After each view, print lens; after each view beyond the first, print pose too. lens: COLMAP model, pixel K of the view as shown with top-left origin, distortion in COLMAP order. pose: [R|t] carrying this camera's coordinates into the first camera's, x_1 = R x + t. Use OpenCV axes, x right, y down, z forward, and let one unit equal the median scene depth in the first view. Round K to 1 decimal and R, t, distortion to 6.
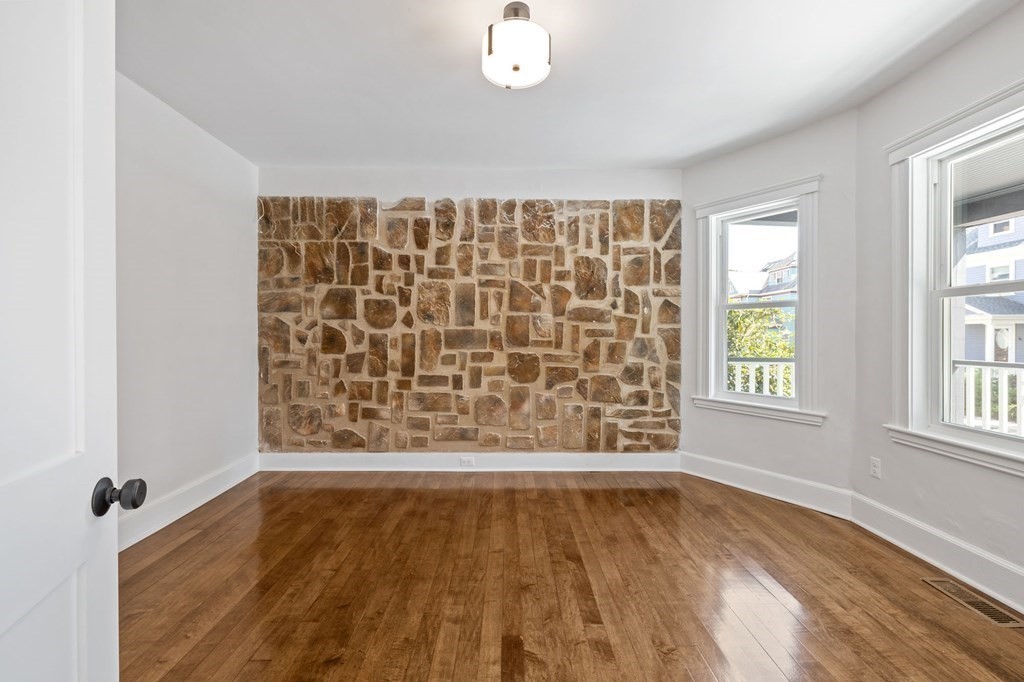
lens RADIAL K [[429.1, 0, 508.7], [0, 429.1, 337.9], [0, 0, 1]] dist [-0.000517, 0.000051]
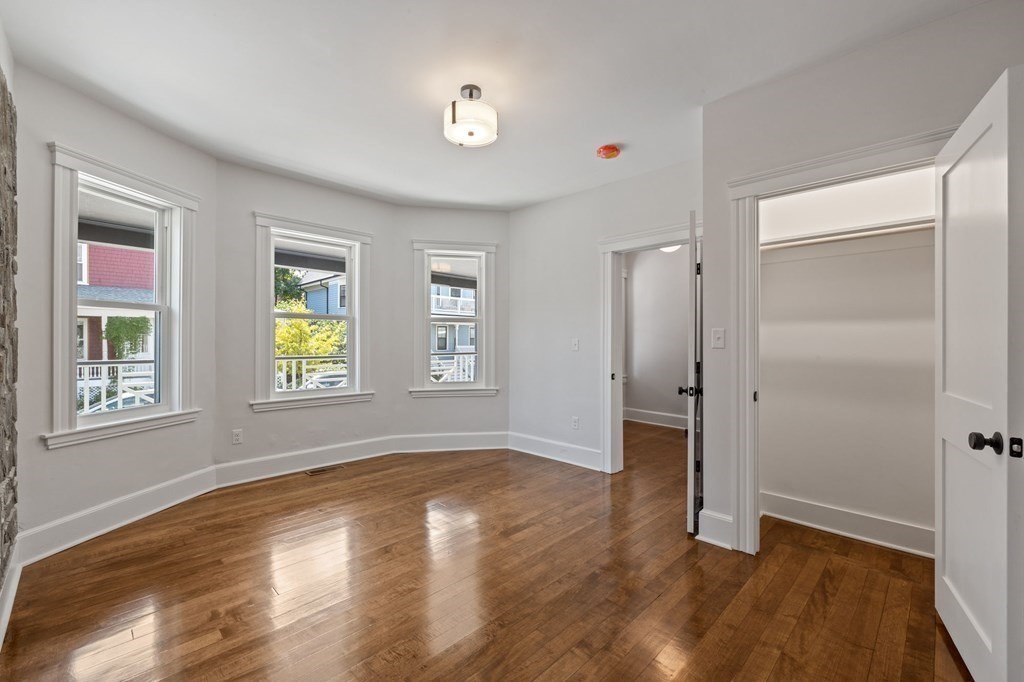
lens RADIAL K [[429.1, 0, 508.7], [0, 429.1, 337.9], [0, 0, 1]] dist [-0.000517, 0.000051]
pose [[-0.705839, -0.001772, 0.708370, -0.501071], [-0.001252, 0.999998, 0.001253, -0.010812], [-0.708371, -0.000002, -0.705840, 0.935962]]
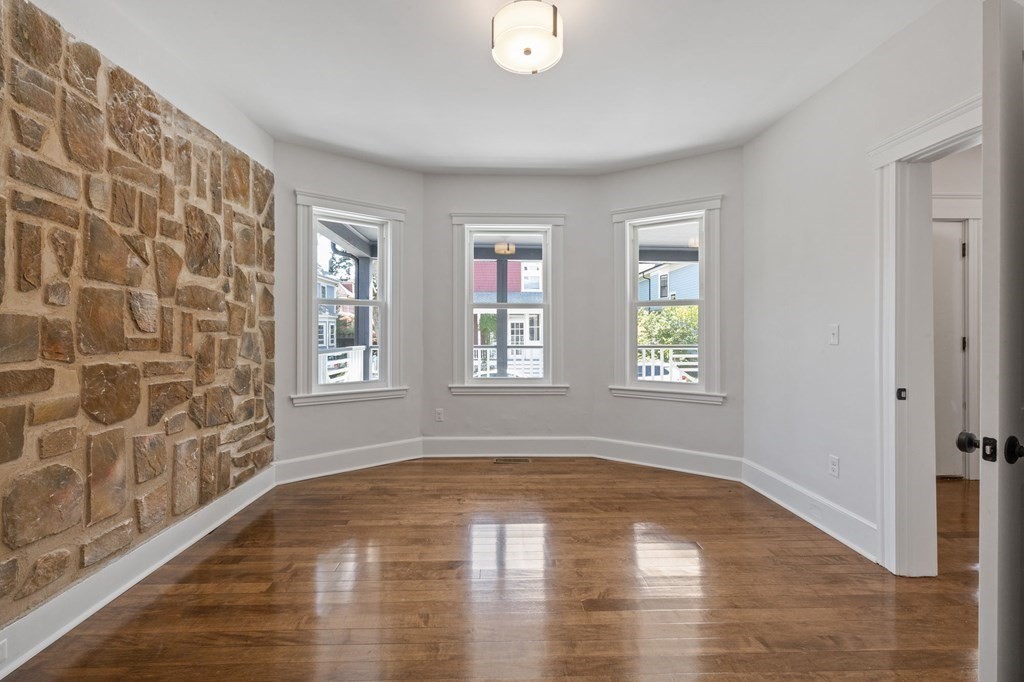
lens RADIAL K [[433.1, 0, 509.1], [0, 433.1, 328.8], [0, 0, 1]] dist [0.000924, 0.000075]
pose [[-0.026545, 0.001264, 0.999647, -0.491065], [0.006295, 0.999980, -0.001098, -0.003219], [-0.999628, 0.006264, -0.026552, 0.546303]]
